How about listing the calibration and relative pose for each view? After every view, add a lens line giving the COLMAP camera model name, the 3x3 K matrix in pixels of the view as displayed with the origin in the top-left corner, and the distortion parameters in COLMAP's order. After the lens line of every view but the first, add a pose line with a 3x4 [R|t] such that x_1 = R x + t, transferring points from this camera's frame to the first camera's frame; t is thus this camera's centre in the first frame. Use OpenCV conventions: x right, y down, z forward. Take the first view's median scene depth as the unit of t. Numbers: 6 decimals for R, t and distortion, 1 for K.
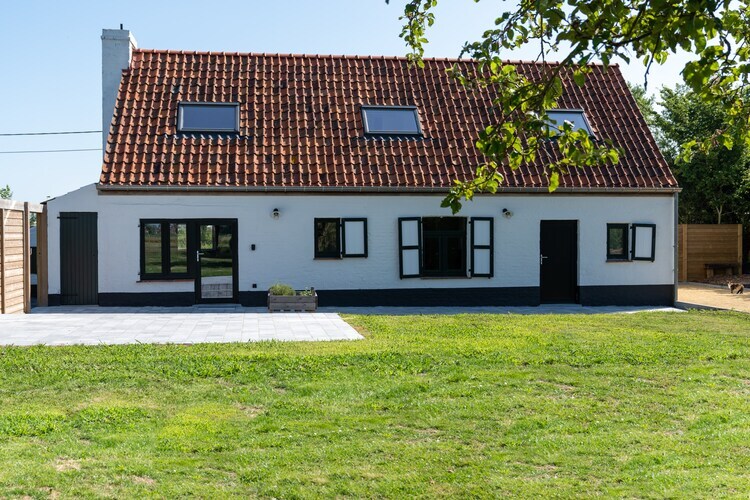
lens RADIAL K [[1005.0, 0, 377.5], [0, 1005.0, 248.8], [0, 0, 1]] dist [0.006583, 0.000000]
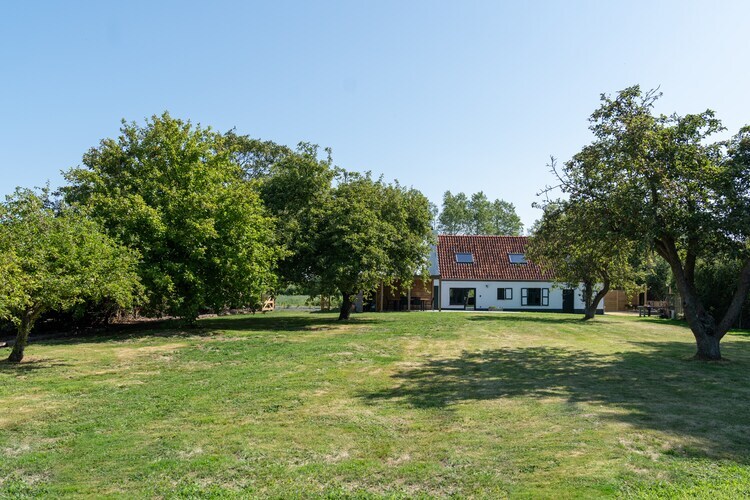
lens RADIAL K [[1005.0, 0, 373.4], [0, 1005.0, 251.8], [0, 0, 1]] dist [0.006583, 0.000000]
pose [[0.998986, 0.011499, -0.043520, -0.331594], [-0.013856, 0.998431, -0.054258, 0.038458], [0.042827, 0.054806, 0.997578, -2.432779]]
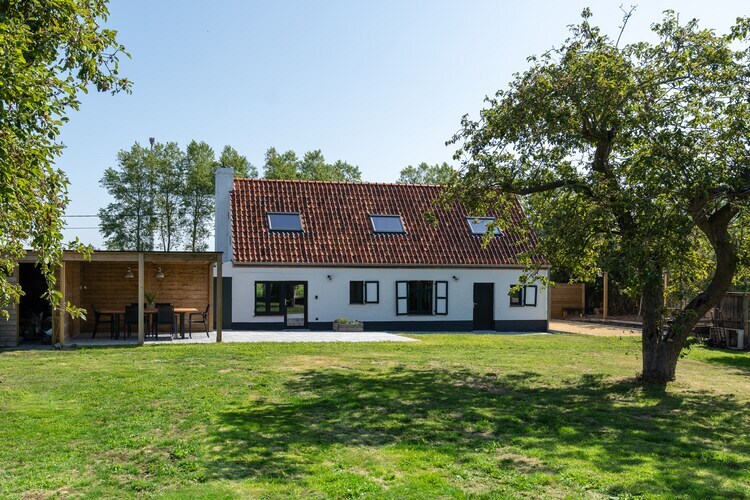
lens RADIAL K [[1005.0, 0, 374.4], [0, 1005.0, 252.4], [0, 0, 1]] dist [0.006583, 0.000000]
pose [[0.992645, 0.011298, 0.120536, -0.225519], [-0.005820, 0.998938, -0.045705, -0.000195], [-0.120924, 0.044668, 0.991656, -0.735266]]
